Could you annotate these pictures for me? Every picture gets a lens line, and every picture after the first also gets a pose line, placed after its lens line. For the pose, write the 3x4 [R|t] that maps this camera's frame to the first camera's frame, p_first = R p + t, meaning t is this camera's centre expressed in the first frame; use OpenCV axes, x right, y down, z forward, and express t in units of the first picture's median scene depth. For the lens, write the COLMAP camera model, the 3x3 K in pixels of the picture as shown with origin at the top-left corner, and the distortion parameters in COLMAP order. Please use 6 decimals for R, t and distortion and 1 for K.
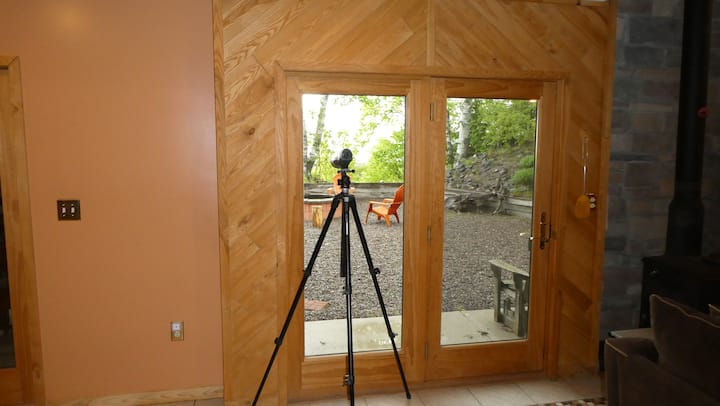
lens RADIAL K [[520.8, 0, 362.9], [0, 520.8, 199.0], [0, 0, 1]] dist [-0.002401, -0.006557]
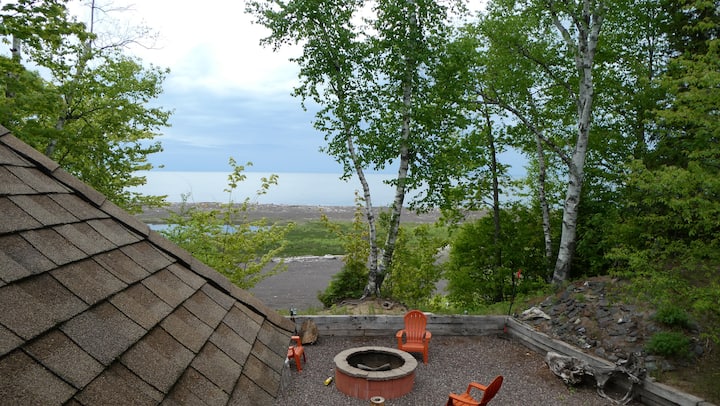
lens RADIAL K [[520.8, 0, 362.4], [0, 520.8, 204.4], [0, 0, 1]] dist [-0.002401, -0.006557]
pose [[0.987006, 0.014467, -0.160028, 0.020545], [-0.024823, 0.997711, -0.062904, -0.698447], [0.158752, 0.066059, 0.985106, 0.793331]]
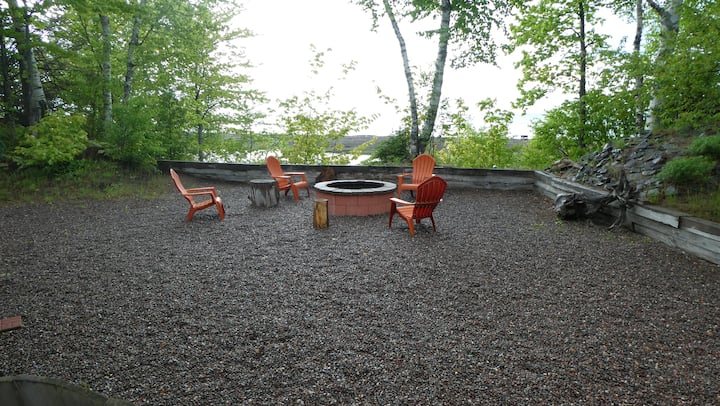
lens RADIAL K [[520.8, 0, 360.3], [0, 520.8, 204.1], [0, 0, 1]] dist [-0.002401, -0.006557]
pose [[0.896051, 0.069628, -0.438457, 0.940833], [-0.043009, 0.996594, 0.070366, -0.119389], [0.441863, -0.044194, 0.895993, 1.126288]]
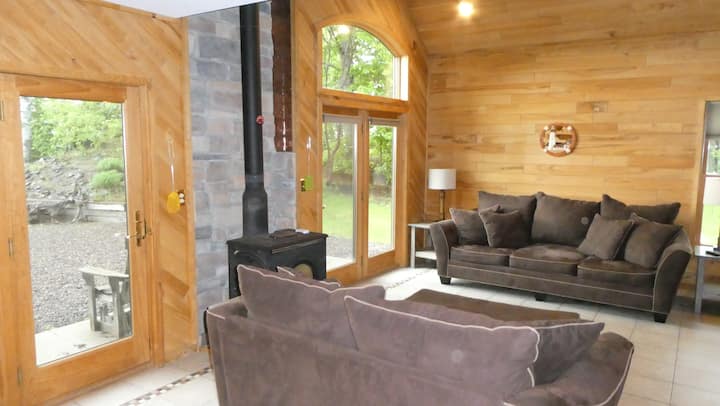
lens RADIAL K [[520.8, 0, 363.2], [0, 520.8, 197.8], [0, 0, 1]] dist [-0.002401, -0.006557]
pose [[0.717973, -0.075529, 0.691962, -0.044851], [0.079055, 0.996511, 0.026744, 0.006291], [-0.691568, 0.035502, 0.721439, -0.063313]]
